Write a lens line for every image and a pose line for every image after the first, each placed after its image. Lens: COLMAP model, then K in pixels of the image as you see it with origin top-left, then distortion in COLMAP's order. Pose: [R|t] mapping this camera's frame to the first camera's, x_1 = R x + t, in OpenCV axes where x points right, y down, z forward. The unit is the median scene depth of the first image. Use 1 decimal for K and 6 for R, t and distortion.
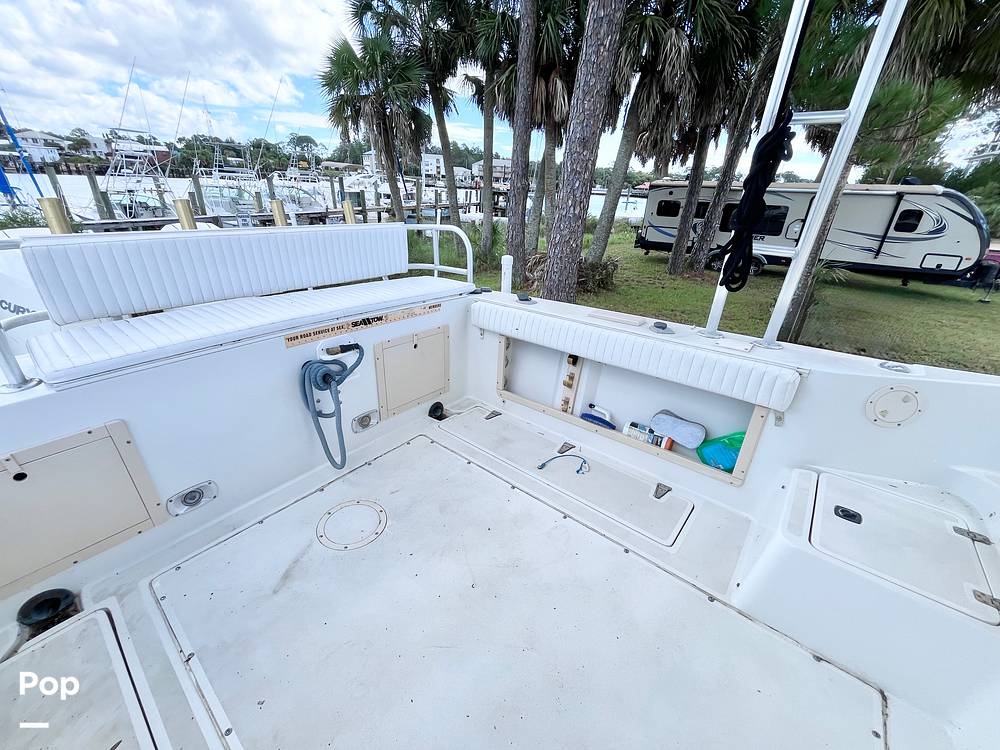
lens RADIAL K [[405.4, 0, 494.7], [0, 405.4, 379.2], [0, 0, 1]] dist [-0.004002, -0.000717]
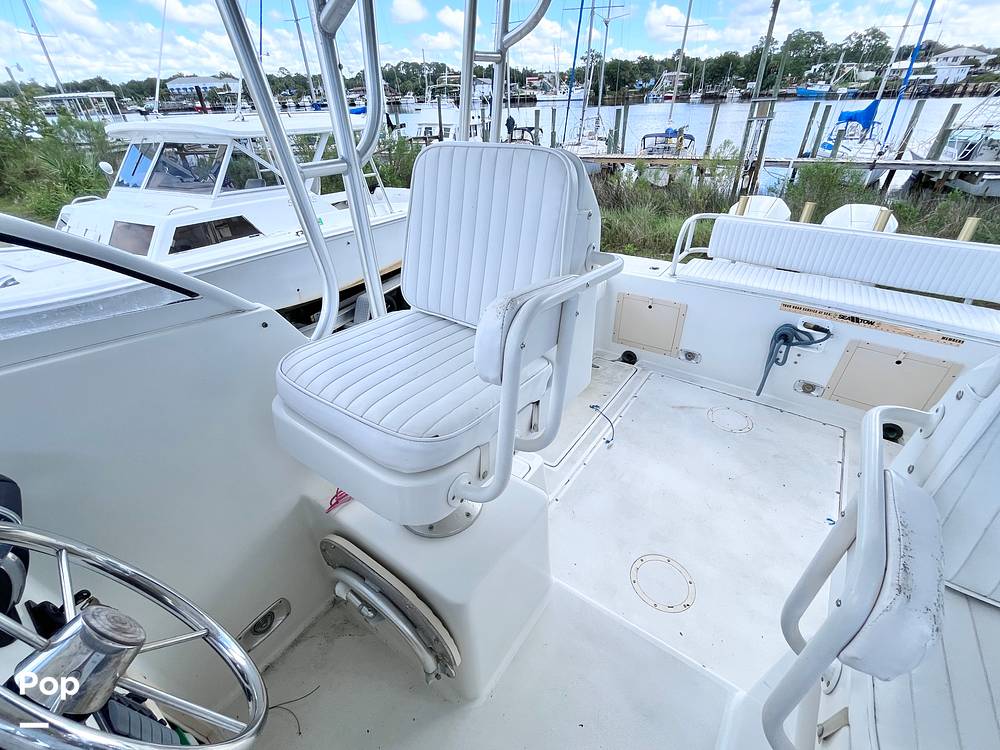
lens RADIAL K [[405.4, 0, 502.9], [0, 405.4, 373.8], [0, 0, 1]] dist [-0.004002, -0.000717]
pose [[0.059202, 0.504466, -0.861400, 0.821366], [-0.411222, 0.798619, 0.439437, -0.115303], [0.909611, 0.328211, 0.254728, -0.266887]]
